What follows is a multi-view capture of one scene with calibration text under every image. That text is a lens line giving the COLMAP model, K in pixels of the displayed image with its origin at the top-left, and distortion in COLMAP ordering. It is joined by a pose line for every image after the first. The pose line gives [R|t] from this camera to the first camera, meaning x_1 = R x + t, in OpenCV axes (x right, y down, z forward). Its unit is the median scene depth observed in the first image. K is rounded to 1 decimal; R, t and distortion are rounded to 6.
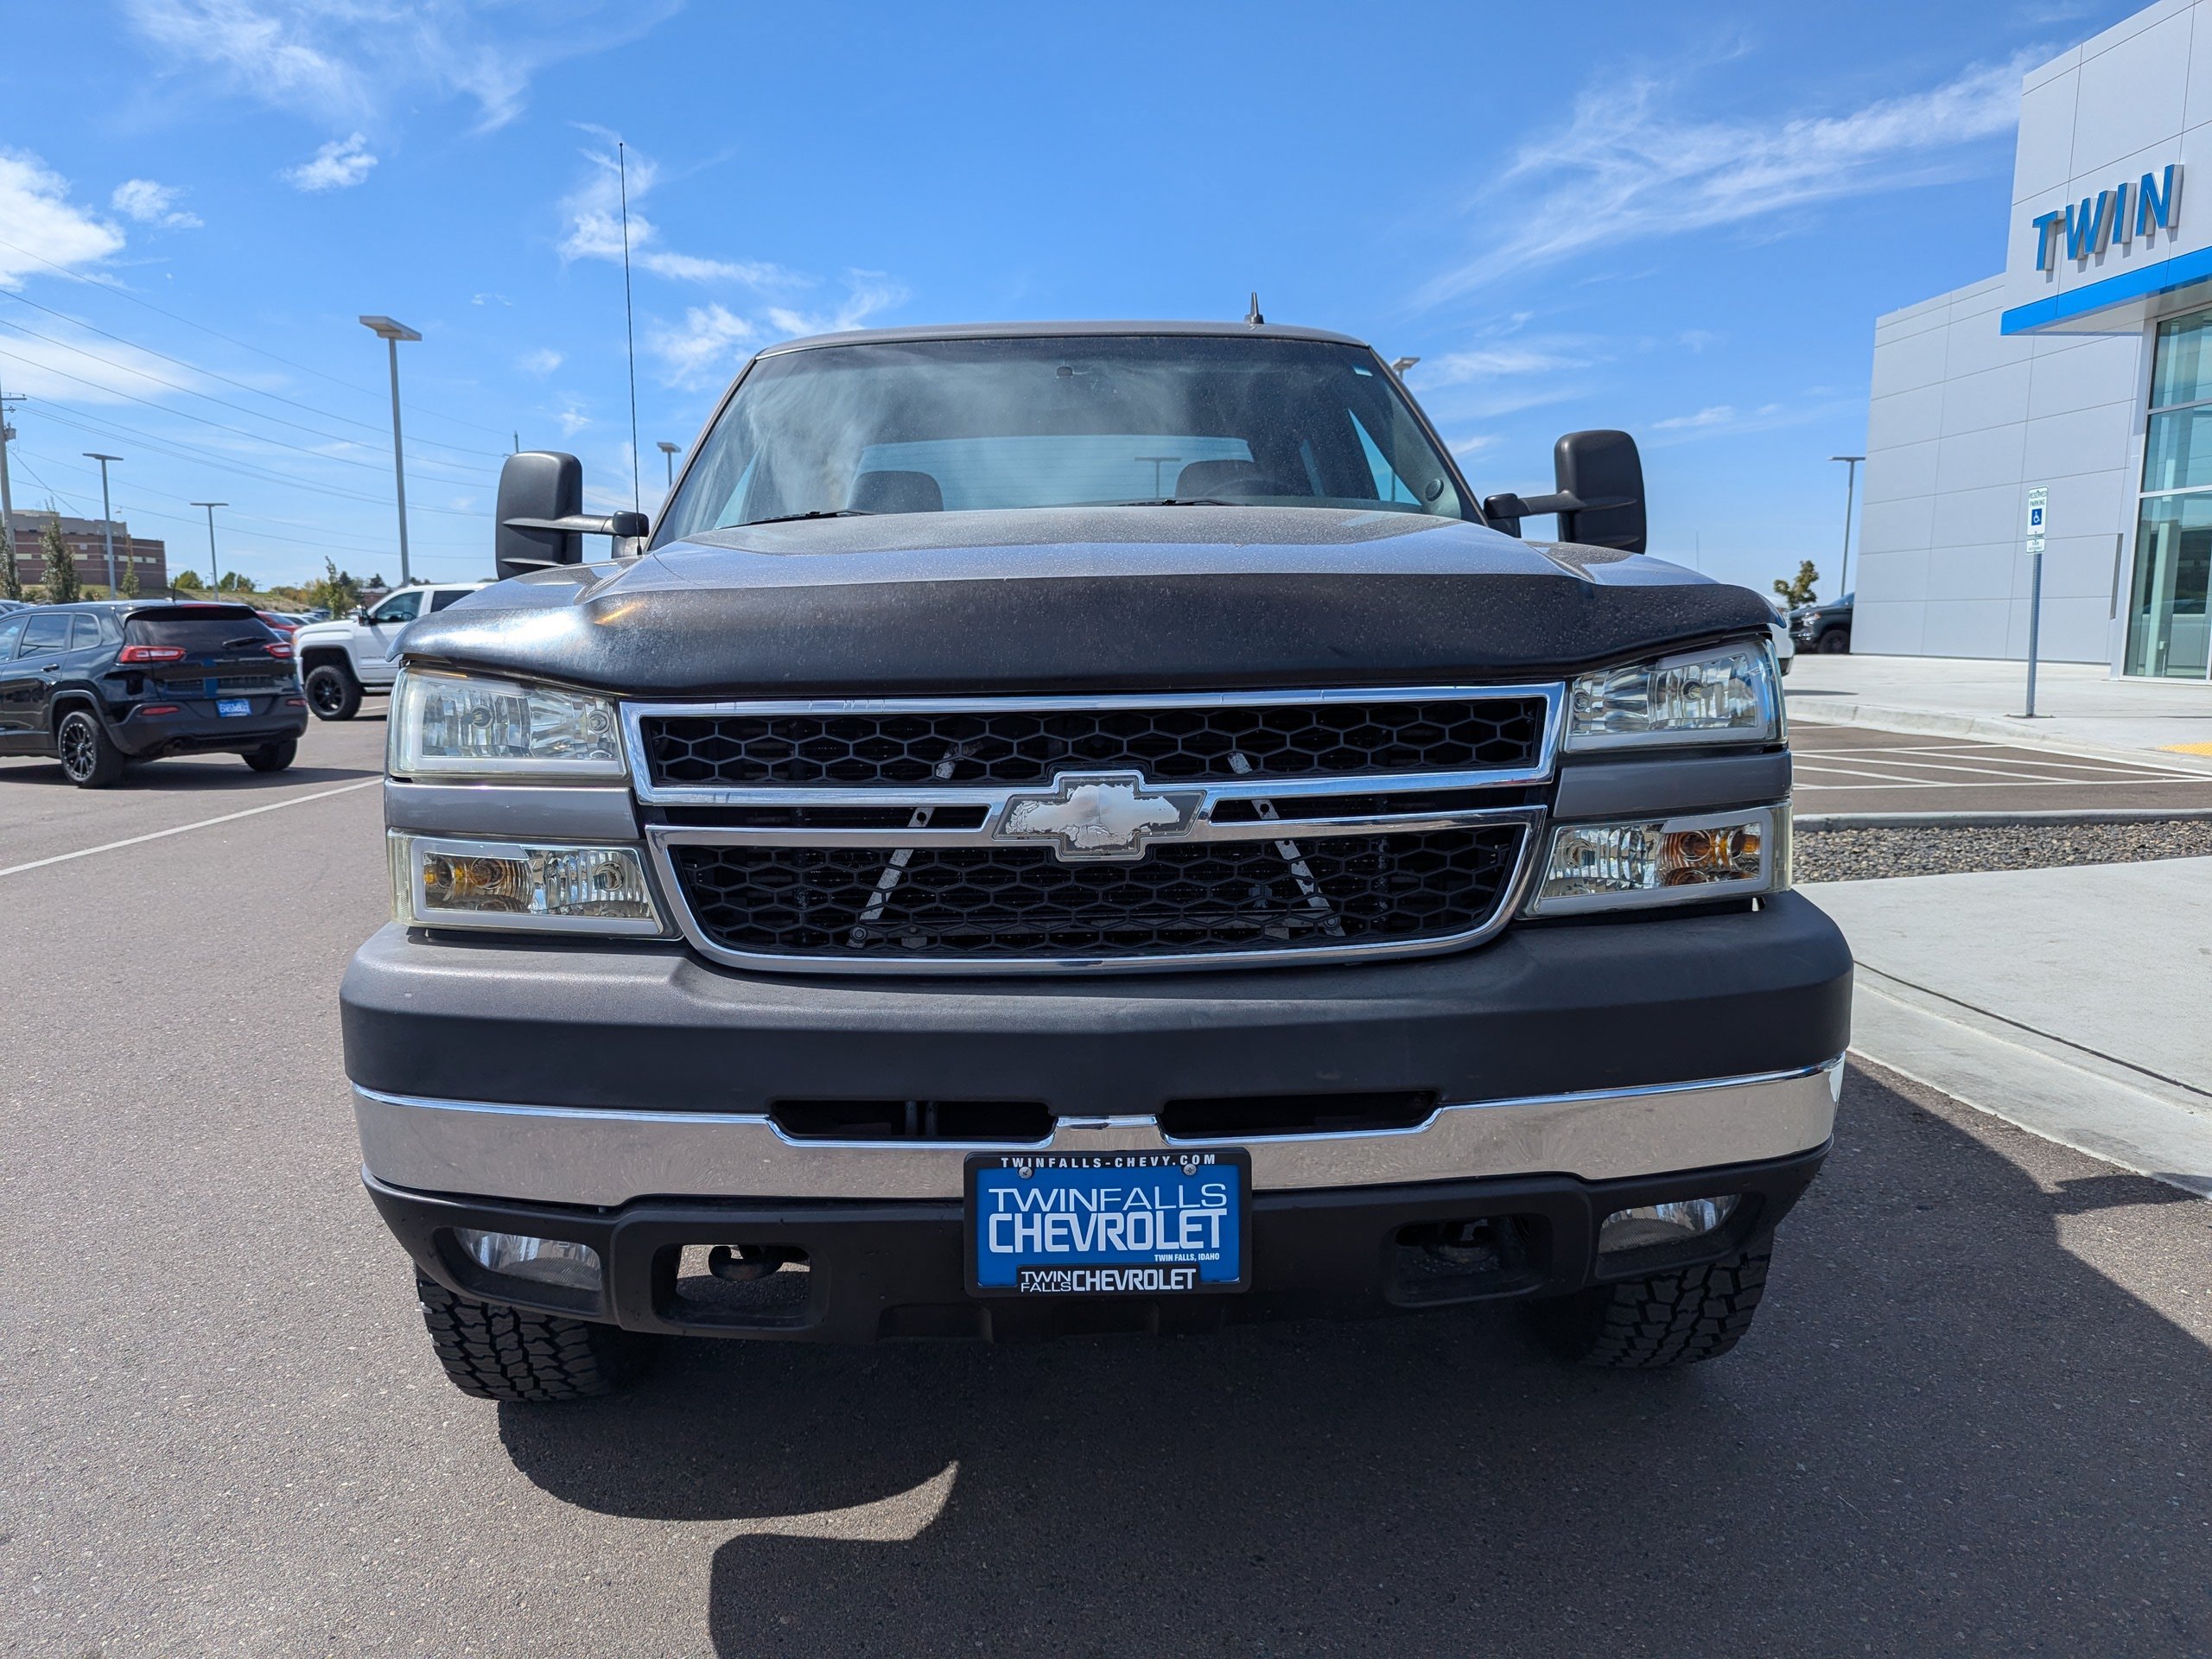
lens RADIAL K [[1557.6, 0, 1074.8], [0, 1557.6, 831.2], [0, 0, 1]] dist [0.037587, -0.026582]
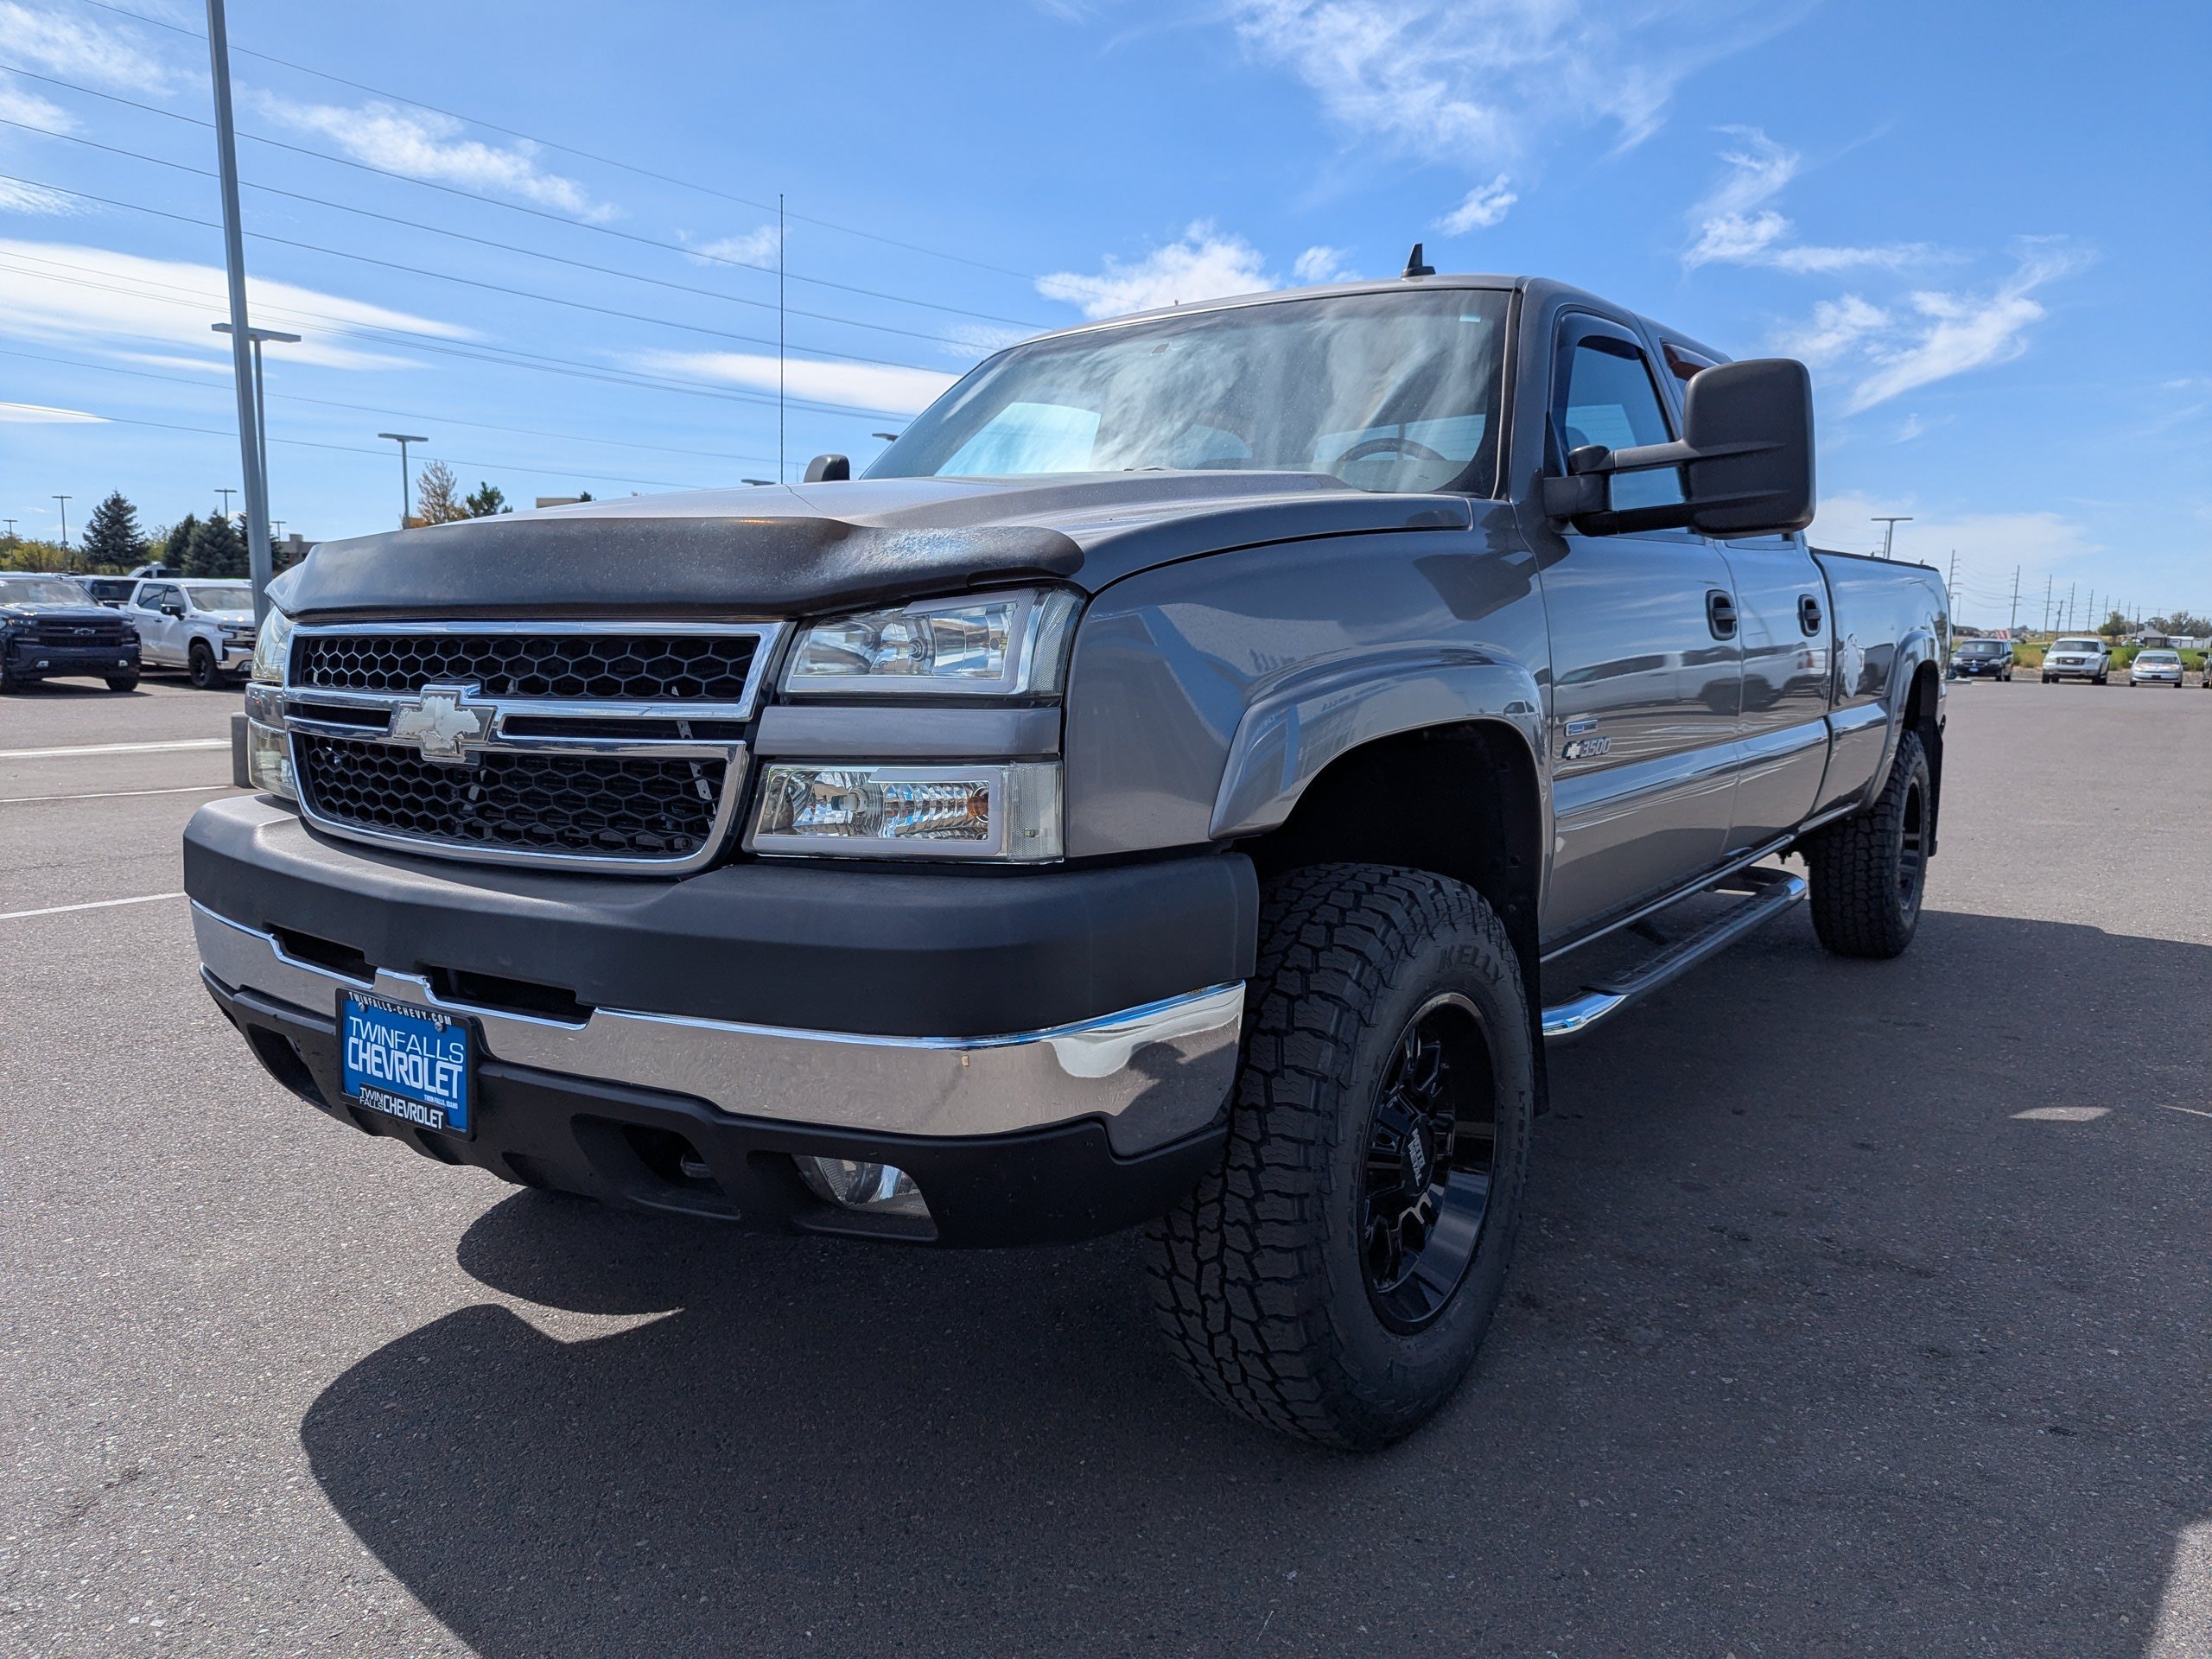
lens RADIAL K [[1557.6, 0, 1092.7], [0, 1557.6, 831.9], [0, 0, 1]] dist [0.037587, -0.026582]
pose [[0.803030, 0.091703, -0.588841, 1.055208], [-0.096112, 0.995084, 0.023898, -0.004015], [0.588138, 0.037404, 0.807896, 0.304027]]
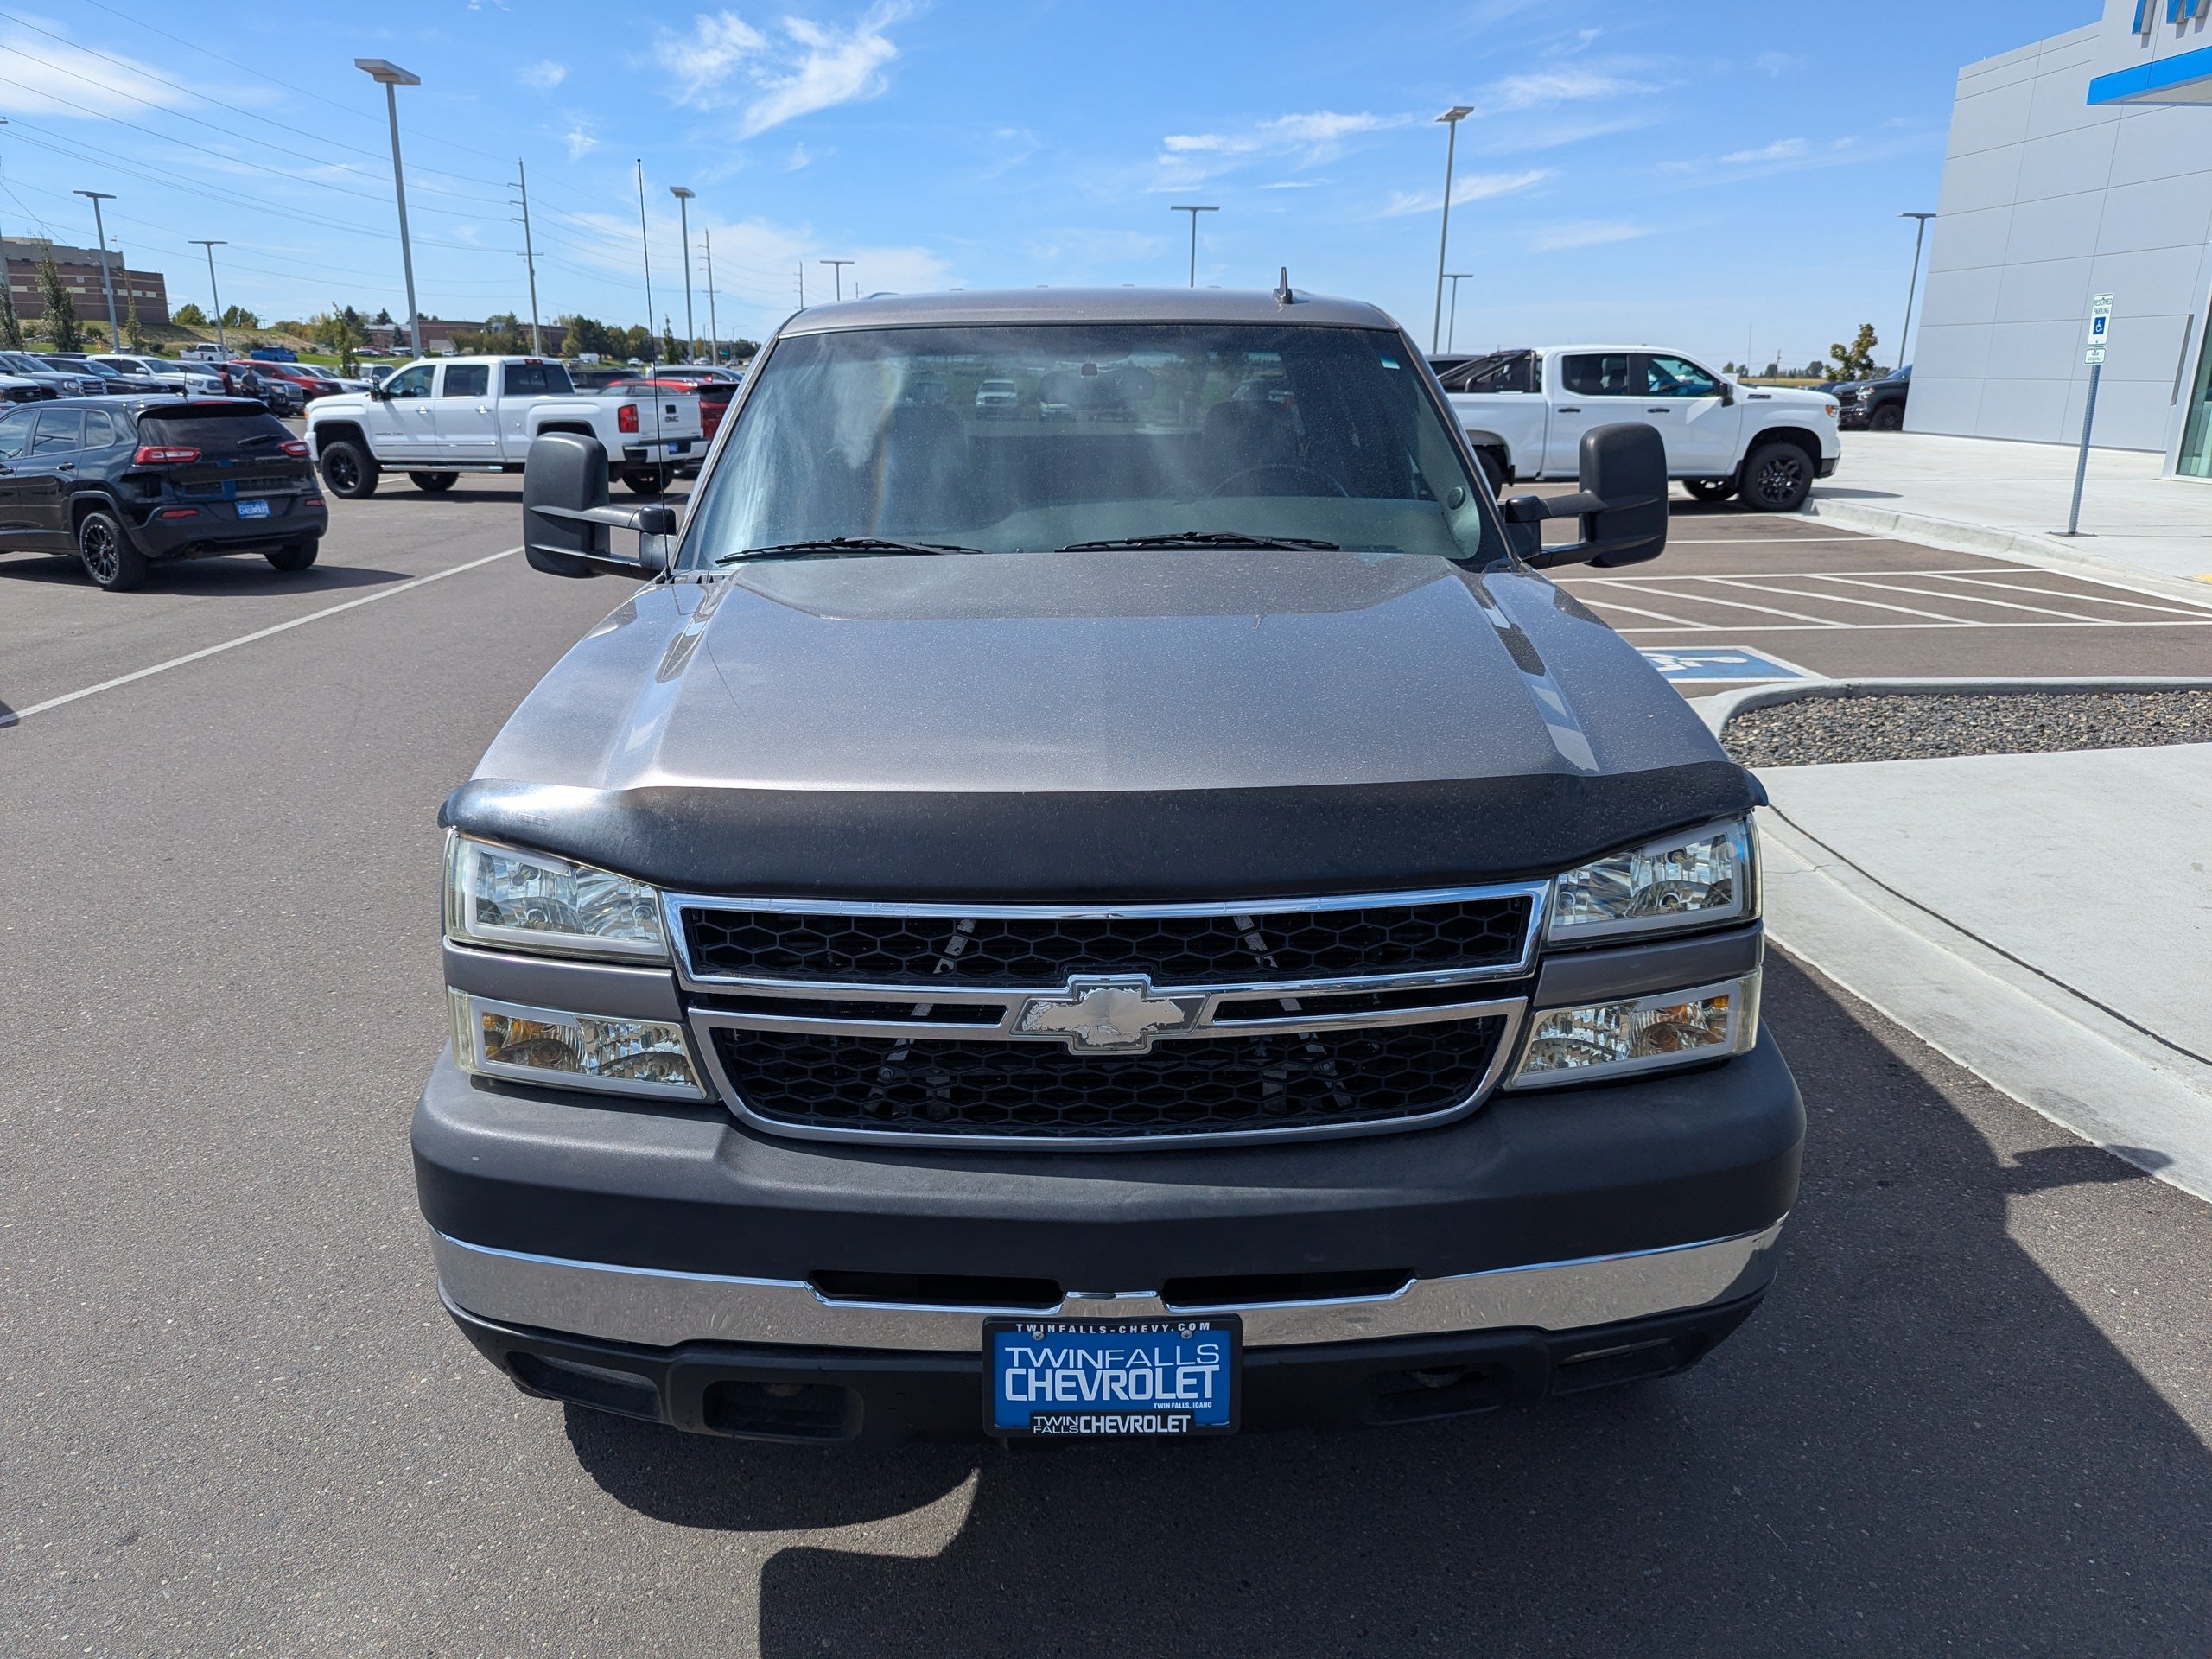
lens RADIAL K [[1557.6, 0, 1095.3], [0, 1557.6, 817.9], [0, 0, 1]] dist [0.037587, -0.026582]
pose [[0.999917, 0.012427, -0.003381, 0.007365], [-0.011818, 0.989703, 0.142650, -0.278952], [0.005119, -0.142598, 0.989767, -0.043653]]
